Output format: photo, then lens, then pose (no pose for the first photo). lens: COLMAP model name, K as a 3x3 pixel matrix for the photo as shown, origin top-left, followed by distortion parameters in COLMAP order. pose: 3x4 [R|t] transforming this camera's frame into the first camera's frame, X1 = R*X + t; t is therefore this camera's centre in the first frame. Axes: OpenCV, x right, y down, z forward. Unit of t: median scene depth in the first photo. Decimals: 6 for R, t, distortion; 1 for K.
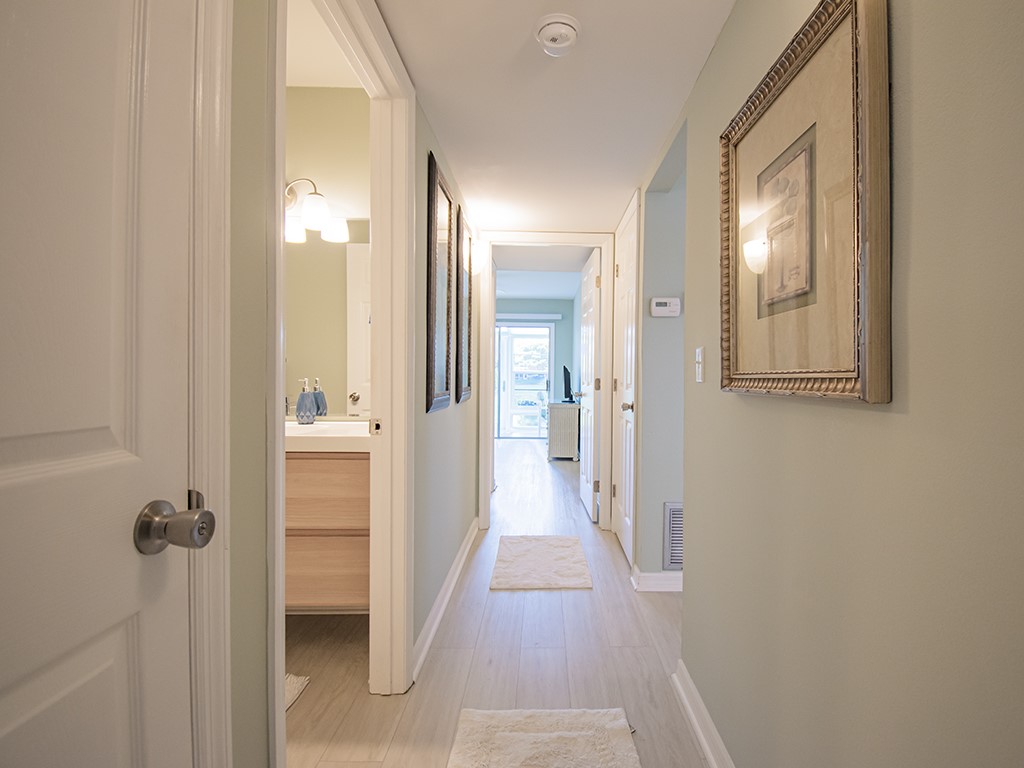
lens RADIAL K [[506.6, 0, 522.4], [0, 506.6, 378.7], [0, 0, 1]] dist [0.009426, -0.016228]
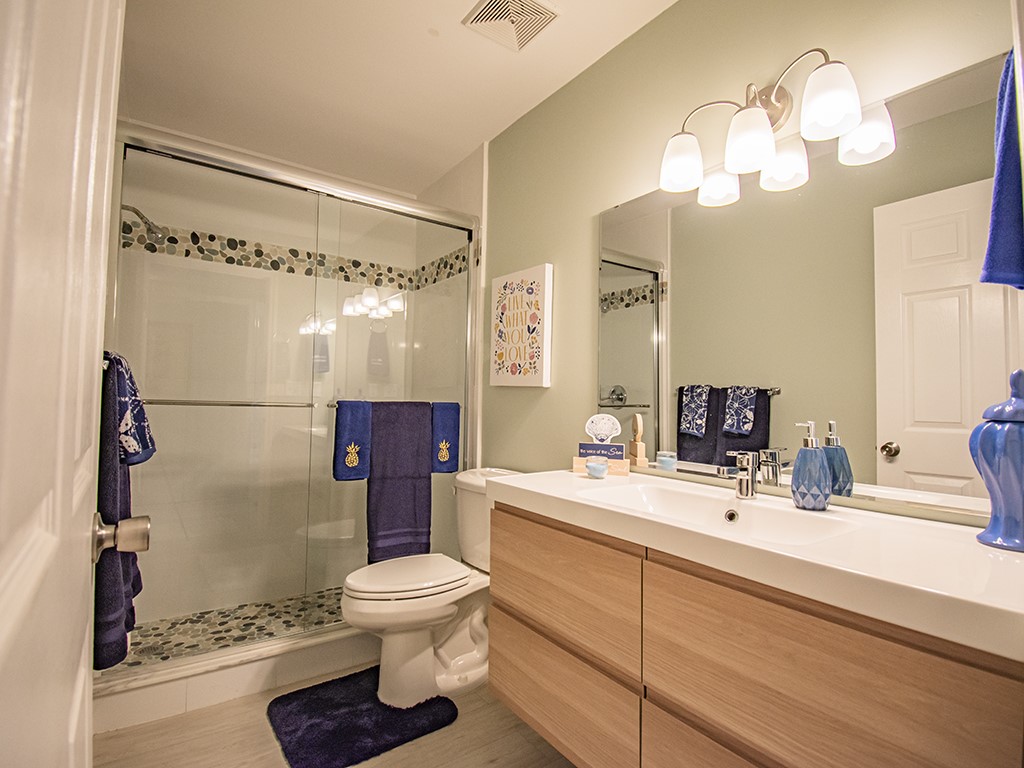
lens RADIAL K [[506.6, 0, 518.5], [0, 506.6, 382.4], [0, 0, 1]] dist [0.009426, -0.016228]
pose [[0.613213, -0.022544, -0.789596, -0.190993], [-0.020504, 0.998802, -0.044441, -0.011243], [0.789652, 0.043442, 0.612016, 0.425958]]
